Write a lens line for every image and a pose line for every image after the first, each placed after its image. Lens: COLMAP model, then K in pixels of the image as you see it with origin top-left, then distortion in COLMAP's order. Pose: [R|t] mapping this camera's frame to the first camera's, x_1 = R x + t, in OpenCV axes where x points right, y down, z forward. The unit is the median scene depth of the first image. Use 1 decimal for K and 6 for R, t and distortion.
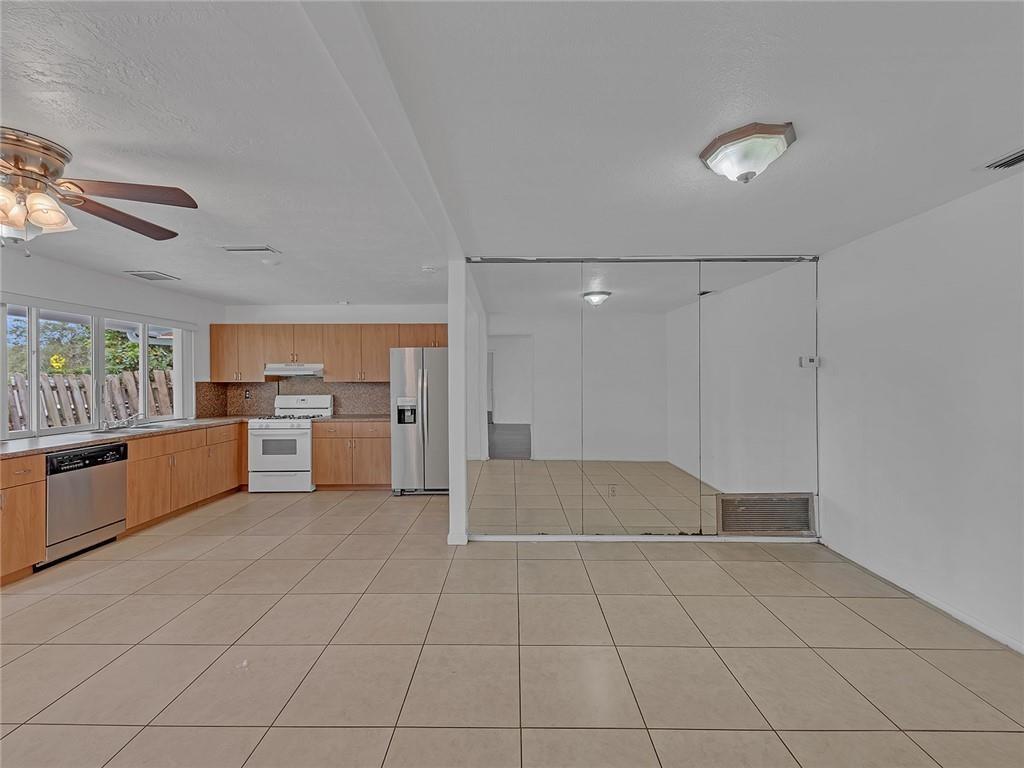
lens RADIAL K [[399.2, 0, 509.4], [0, 399.2, 381.2], [0, 0, 1]] dist [0.009062, -0.000547]
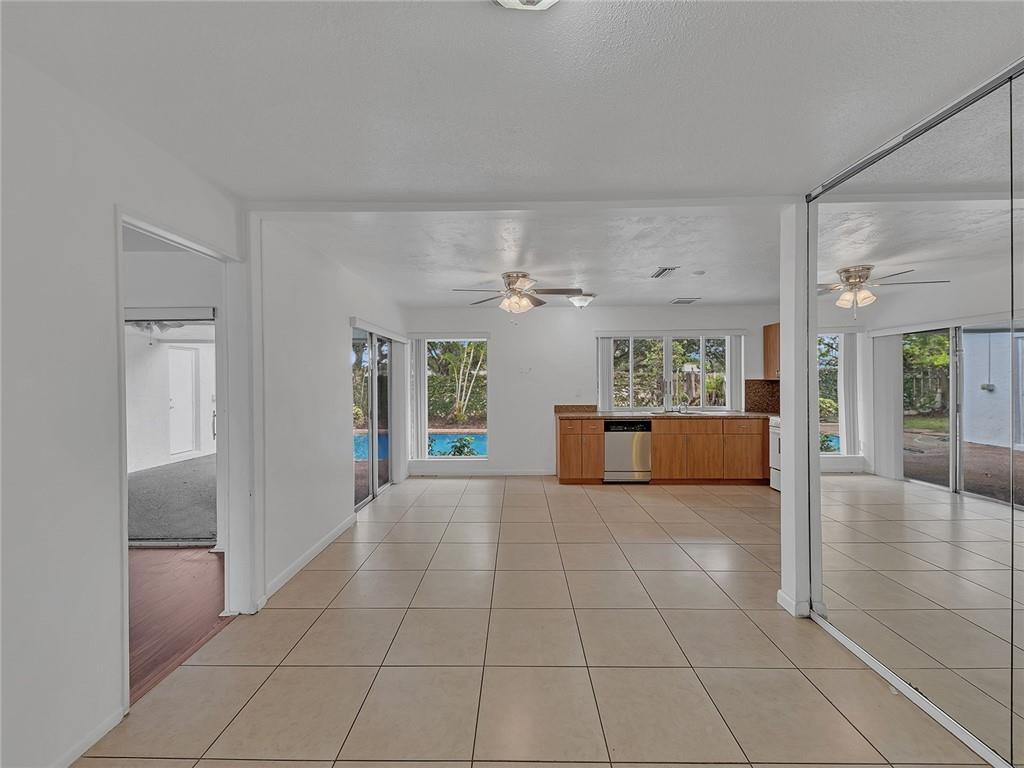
lens RADIAL K [[414.3, 0, 509.1], [0, 414.3, 382.1], [0, 0, 1]] dist [0.000444, -0.000672]
pose [[-0.016642, 0.008236, -0.999828, 0.411104], [0.001251, 0.999965, 0.008217, -0.001763], [0.999861, -0.001114, -0.016651, 0.349747]]
